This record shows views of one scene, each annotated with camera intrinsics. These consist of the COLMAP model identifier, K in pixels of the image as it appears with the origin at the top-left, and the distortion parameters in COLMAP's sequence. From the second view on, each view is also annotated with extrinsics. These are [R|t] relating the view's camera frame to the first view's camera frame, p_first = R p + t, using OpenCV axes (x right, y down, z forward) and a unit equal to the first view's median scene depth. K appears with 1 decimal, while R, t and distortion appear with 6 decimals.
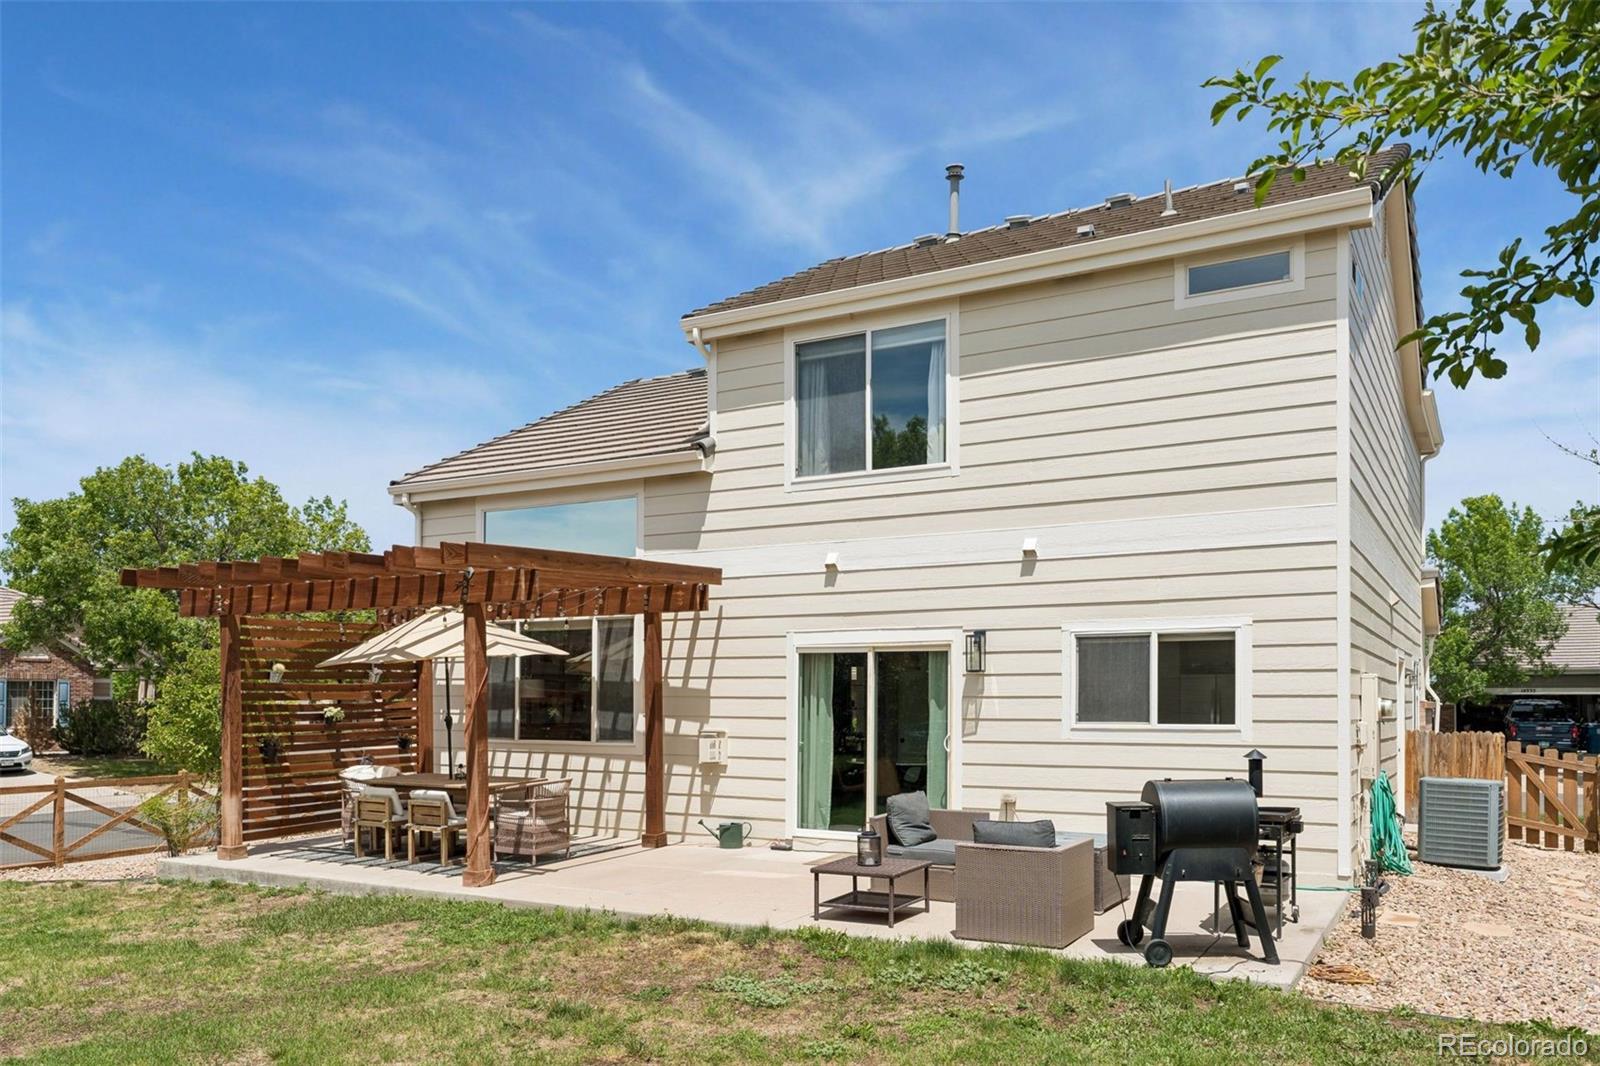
lens RADIAL K [[1205.8, 0, 798.8], [0, 1205.8, 699.2], [0, 0, 1]] dist [-0.003717, -0.001248]
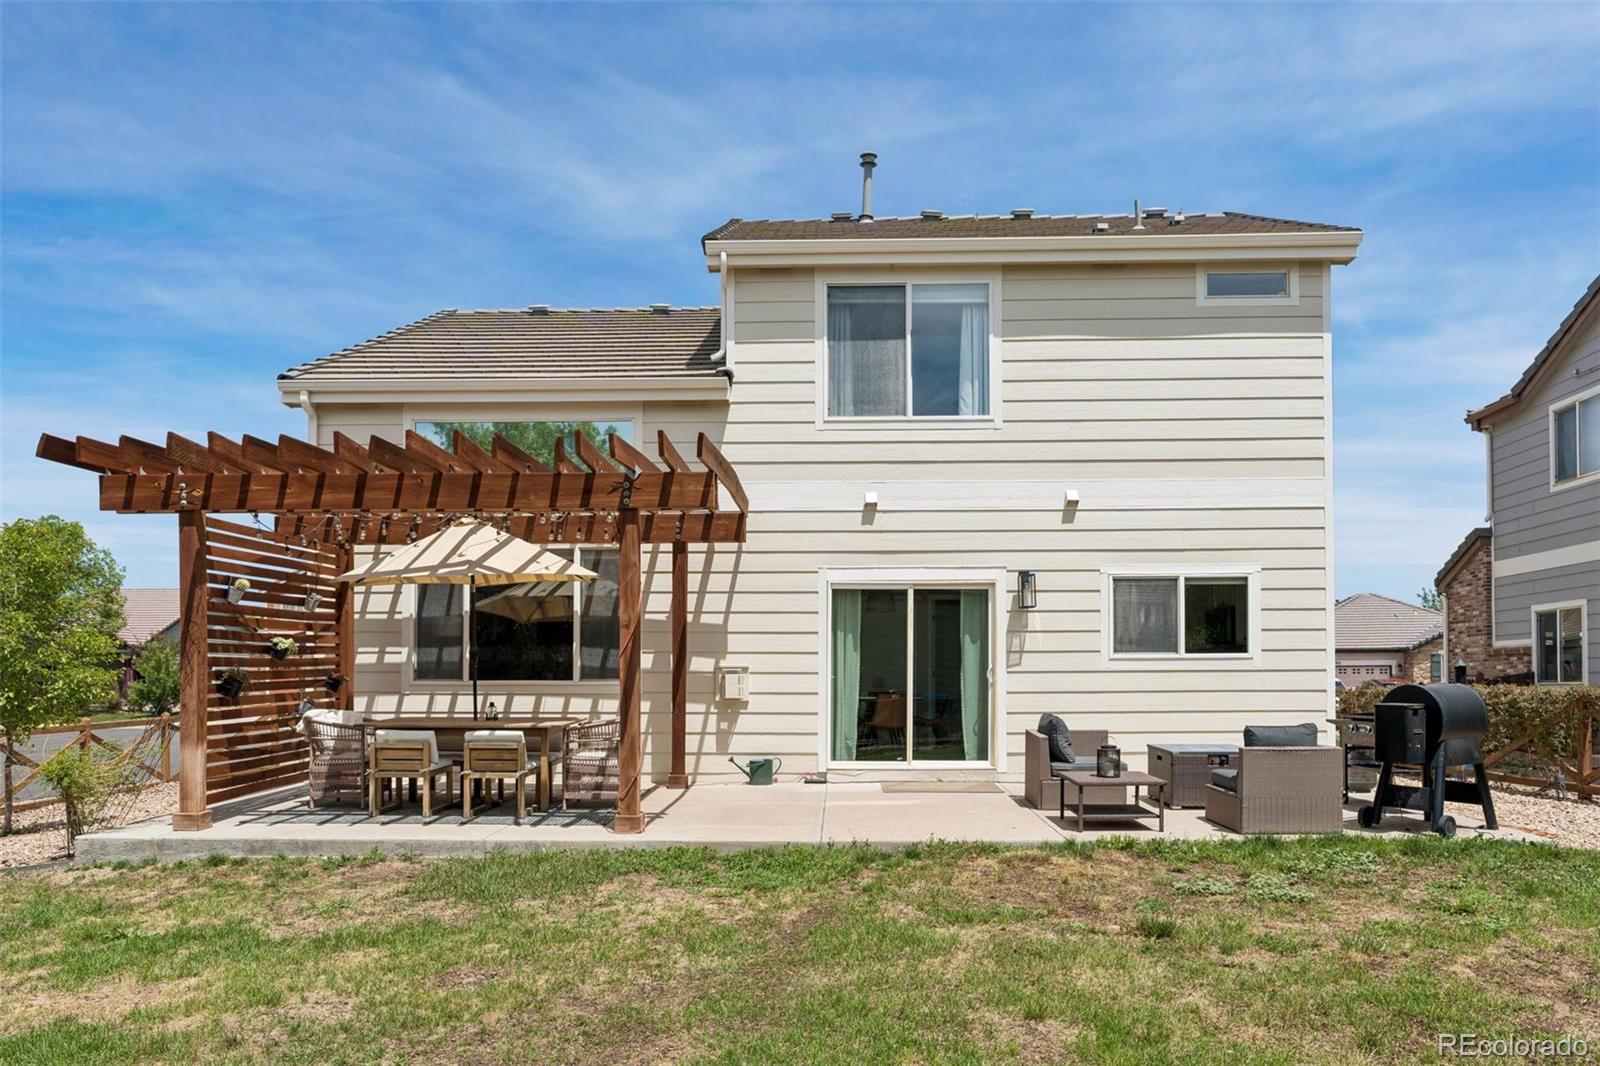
lens RADIAL K [[1058.1, 0, 789.8], [0, 1058.1, 673.3], [0, 0, 1]] dist [-0.011722, -0.002654]
pose [[0.880781, 0.000158, 0.473523, -0.455802], [0.001998, 0.999990, -0.004052, 0.036756], [-0.473519, 0.004515, 0.880772, 0.231874]]
